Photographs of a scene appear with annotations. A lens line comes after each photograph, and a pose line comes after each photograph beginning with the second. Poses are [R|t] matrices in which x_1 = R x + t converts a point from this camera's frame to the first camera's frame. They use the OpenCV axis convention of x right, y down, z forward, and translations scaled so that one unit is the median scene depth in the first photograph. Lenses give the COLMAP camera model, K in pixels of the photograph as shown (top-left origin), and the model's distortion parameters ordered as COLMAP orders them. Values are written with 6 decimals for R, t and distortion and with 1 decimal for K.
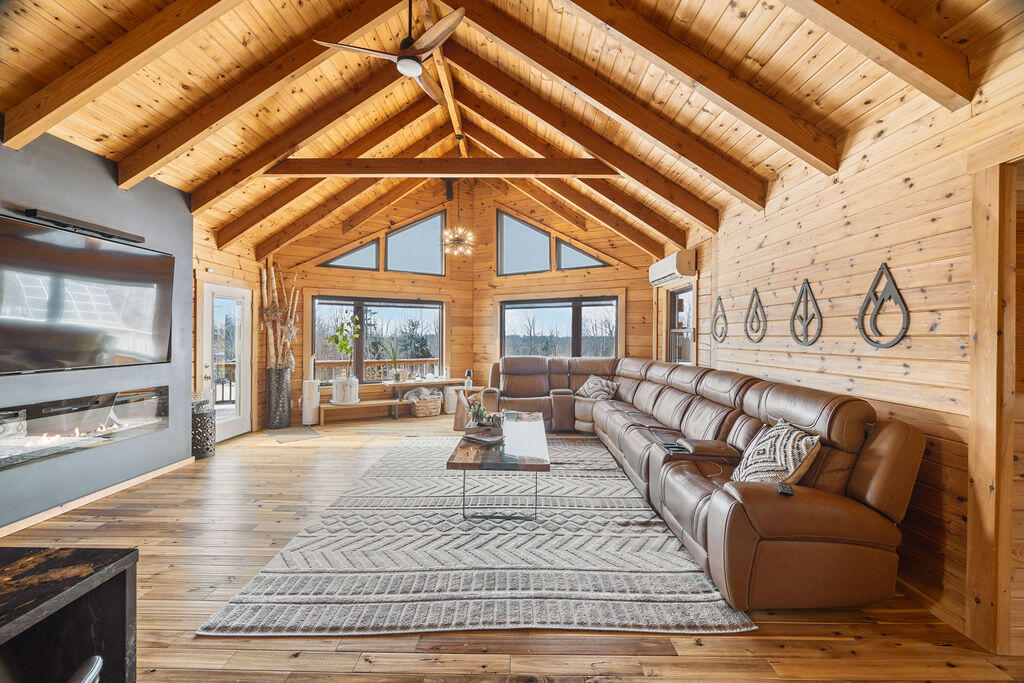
lens RADIAL K [[425.9, 0, 510.7], [0, 425.9, 337.0], [0, 0, 1]] dist [-0.002405, 0.001149]
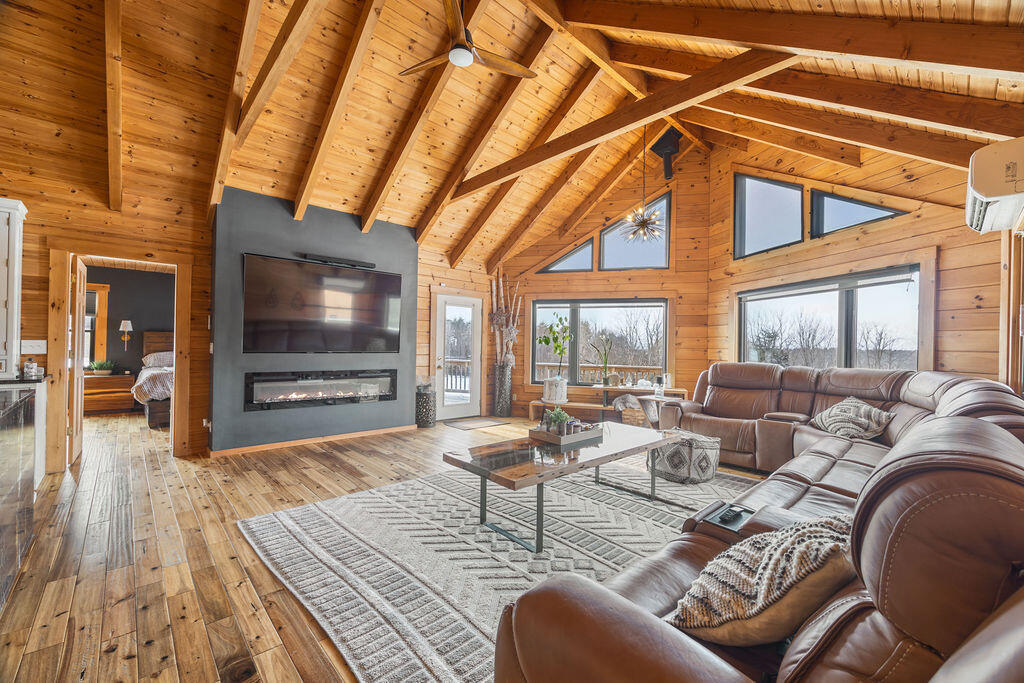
lens RADIAL K [[425.9, 0, 508.3], [0, 425.9, 346.3], [0, 0, 1]] dist [-0.002405, 0.001149]
pose [[0.678383, 0.007591, -0.734670, 0.299672], [-0.016171, 0.999859, -0.004601, 0.026567], [0.734531, 0.015001, 0.678409, 0.213162]]
